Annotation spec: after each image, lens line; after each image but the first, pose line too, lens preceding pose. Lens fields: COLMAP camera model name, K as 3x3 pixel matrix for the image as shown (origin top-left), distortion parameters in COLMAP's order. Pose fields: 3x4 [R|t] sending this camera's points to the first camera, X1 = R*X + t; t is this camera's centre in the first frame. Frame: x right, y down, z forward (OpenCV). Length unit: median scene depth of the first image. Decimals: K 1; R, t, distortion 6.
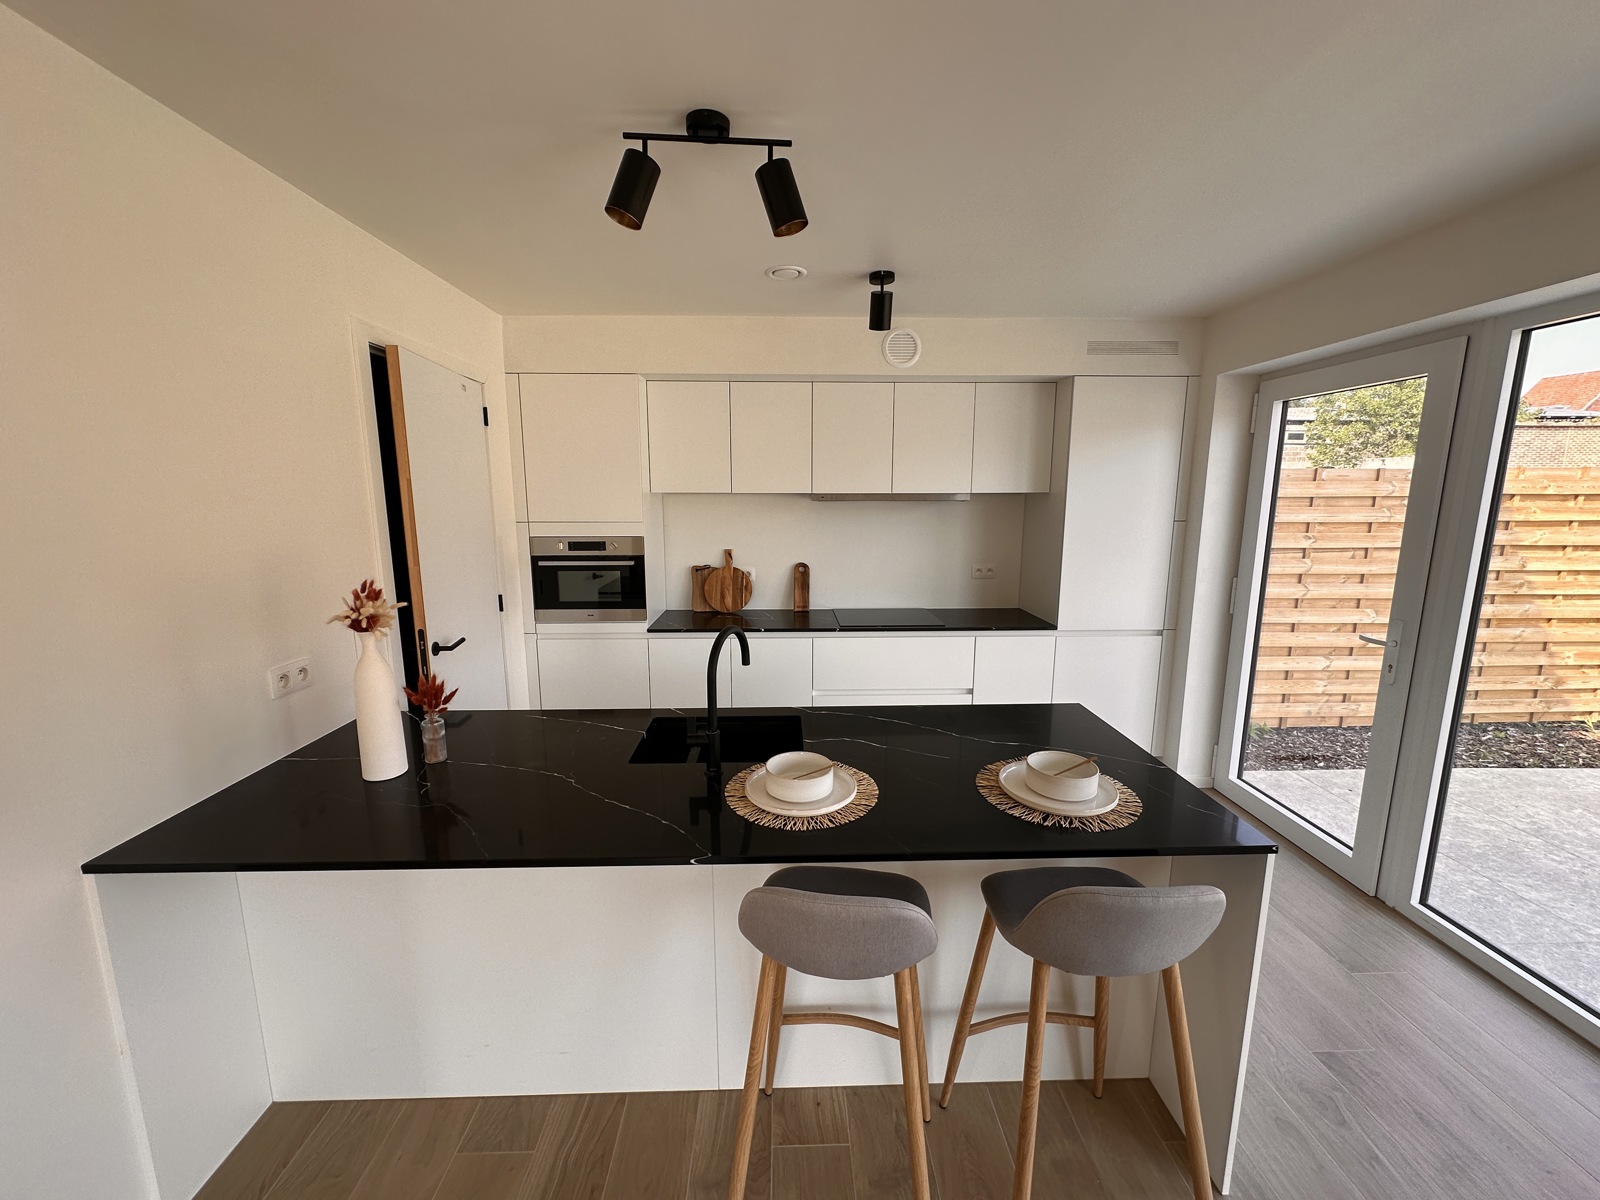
lens RADIAL K [[636.0, 0, 800.0], [0, 636.0, 600.0], [0, 0, 1]] dist [-0.000403, -0.000347]
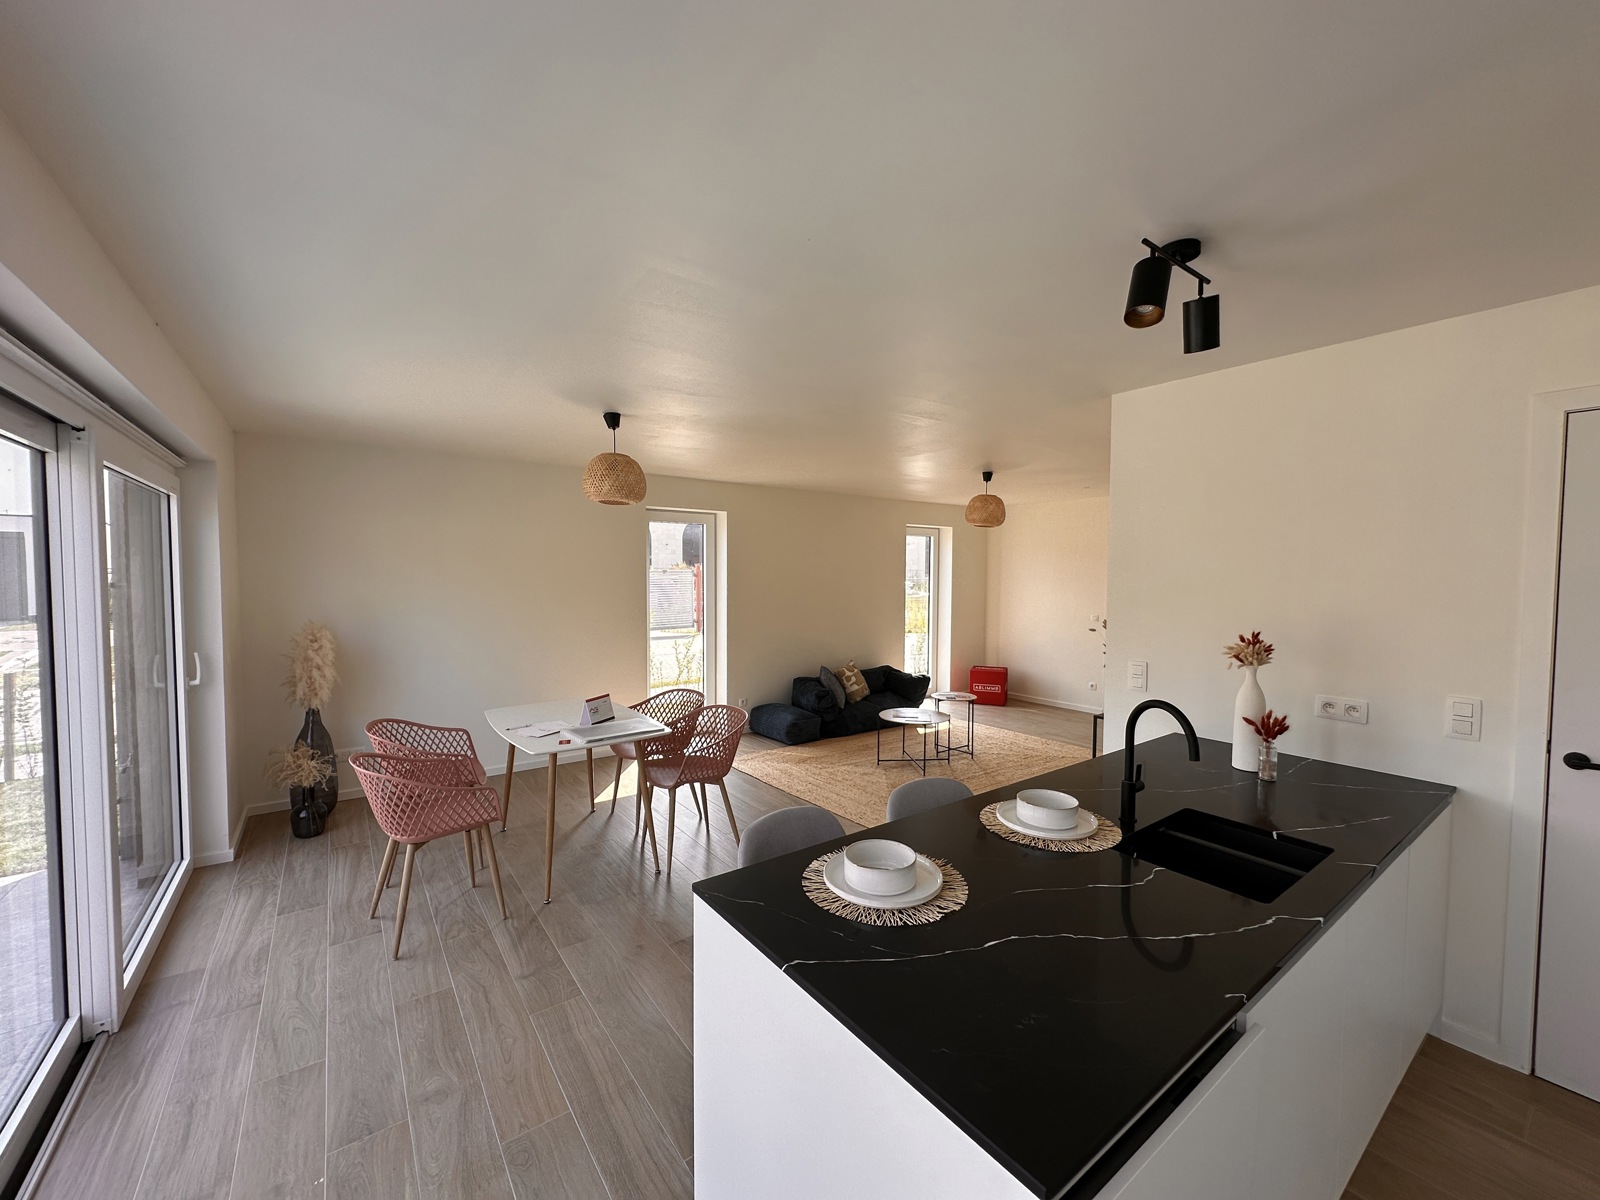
lens RADIAL K [[636.0, 0, 800.0], [0, 636.0, 600.0], [0, 0, 1]] dist [-0.000403, -0.000347]
pose [[-0.821946, 0.021233, -0.569169, 0.469484], [-0.100106, 0.978364, 0.181061, -0.121962], [0.560699, 0.205800, -0.802037, 0.731704]]
